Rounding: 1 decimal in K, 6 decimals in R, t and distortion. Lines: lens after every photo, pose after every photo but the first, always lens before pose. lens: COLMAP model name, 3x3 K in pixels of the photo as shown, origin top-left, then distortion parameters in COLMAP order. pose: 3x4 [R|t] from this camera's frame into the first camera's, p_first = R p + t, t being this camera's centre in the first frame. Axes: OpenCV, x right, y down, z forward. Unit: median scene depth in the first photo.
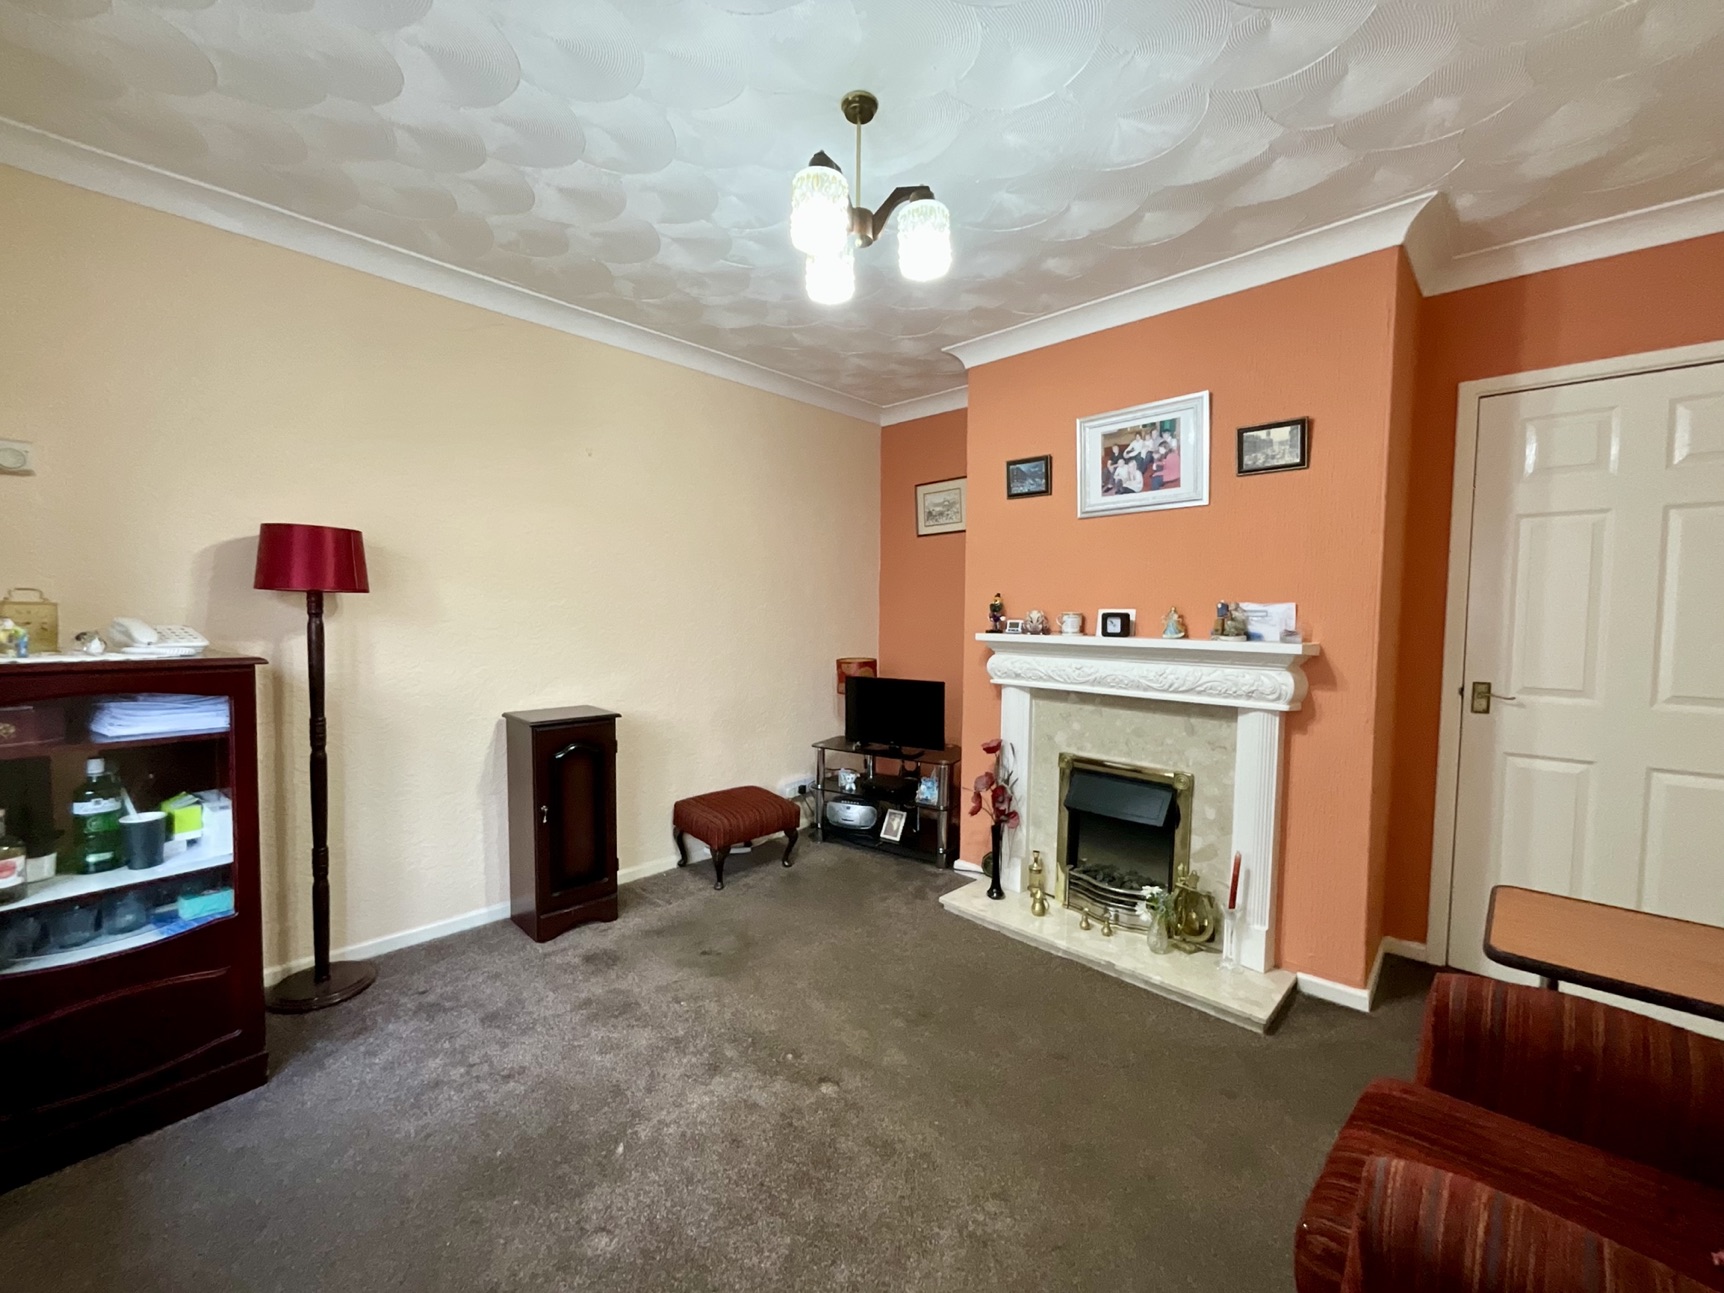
lens RADIAL K [[693.9, 0, 862.2], [0, 693.9, 652.3], [0, 0, 1]] dist [0.000663, 0.000251]
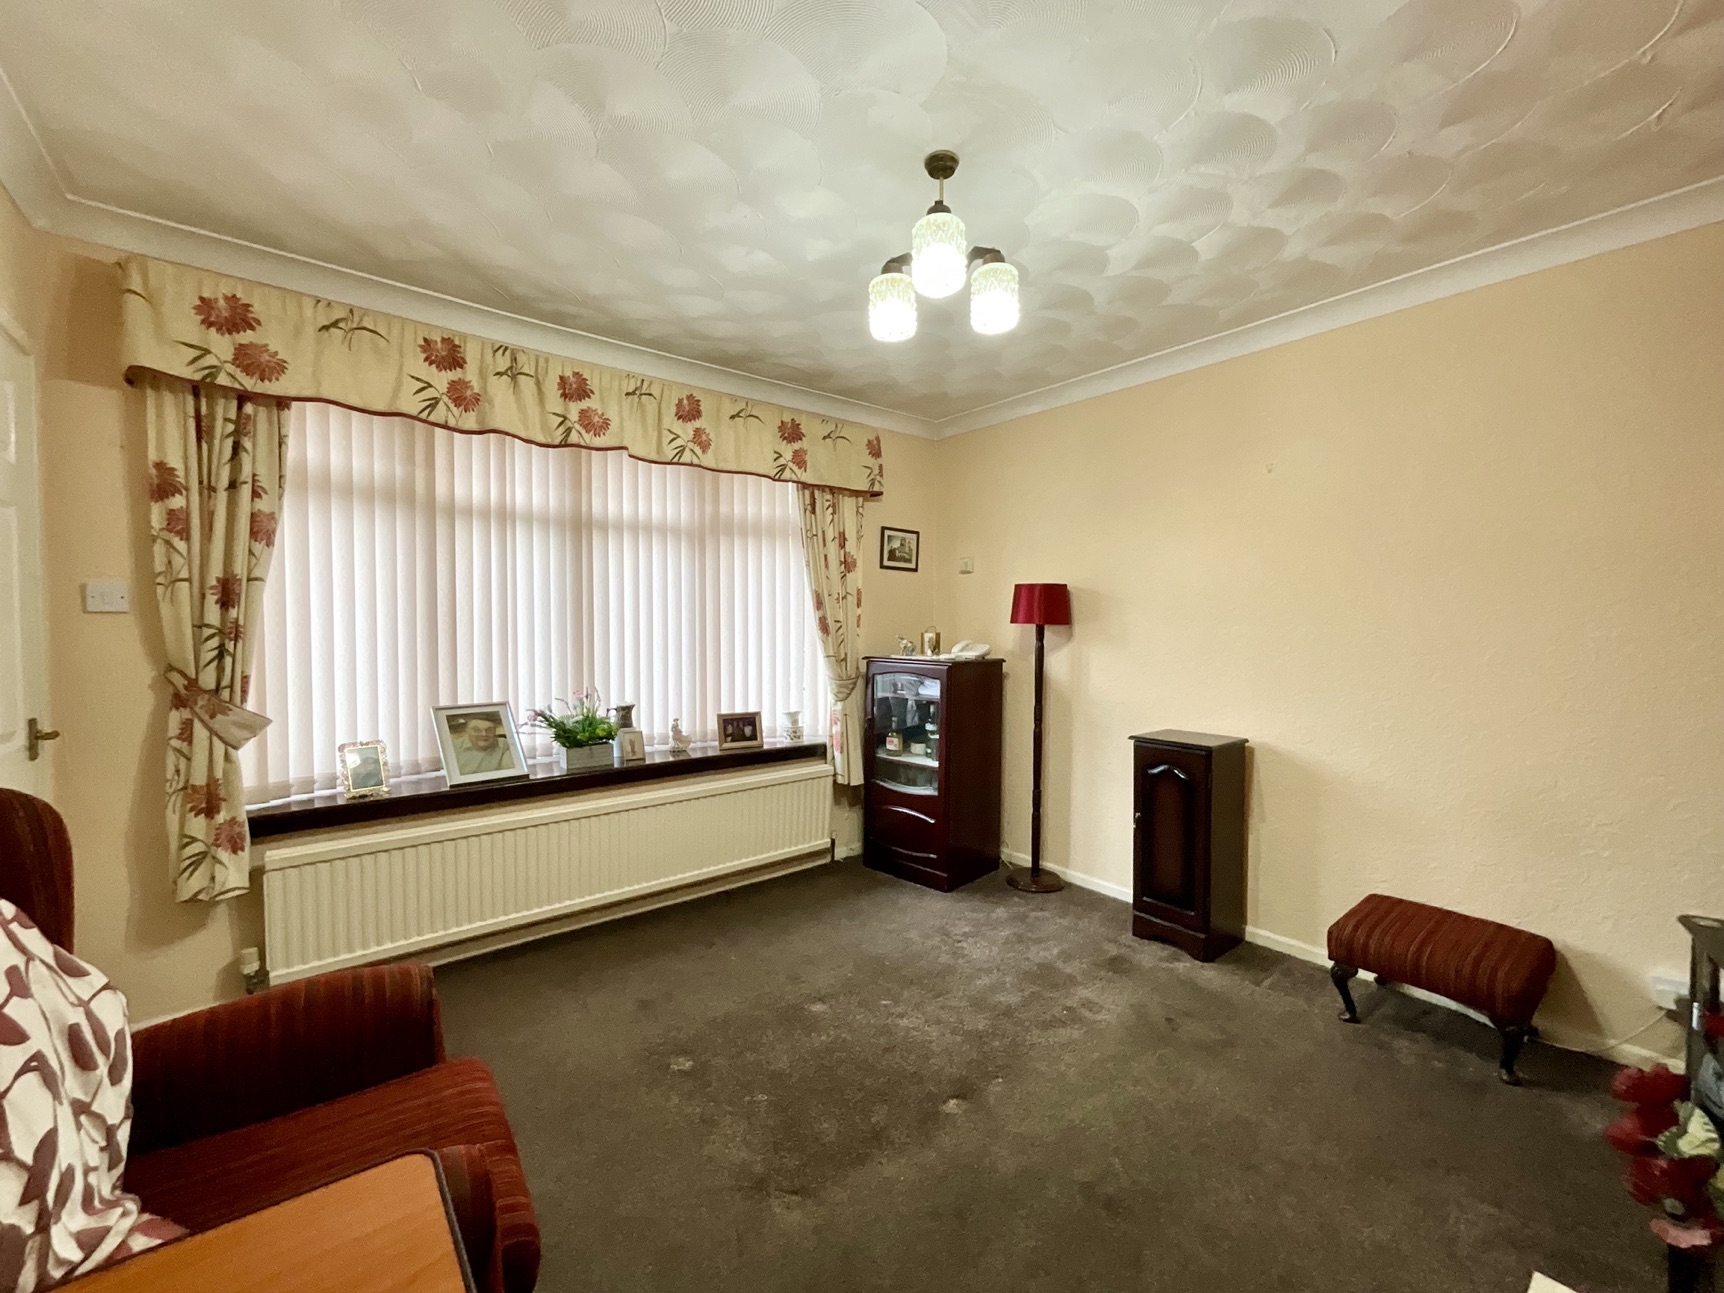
lens RADIAL K [[703.3, 0, 862.0], [0, 703.3, 646.5], [0, 0, 1]] dist [-0.001642, 0.000091]
pose [[-0.121352, 0.021441, -0.992378, 0.739649], [-0.060847, 0.997726, 0.028998, -0.053668], [0.990743, 0.063902, -0.119771, 0.706782]]
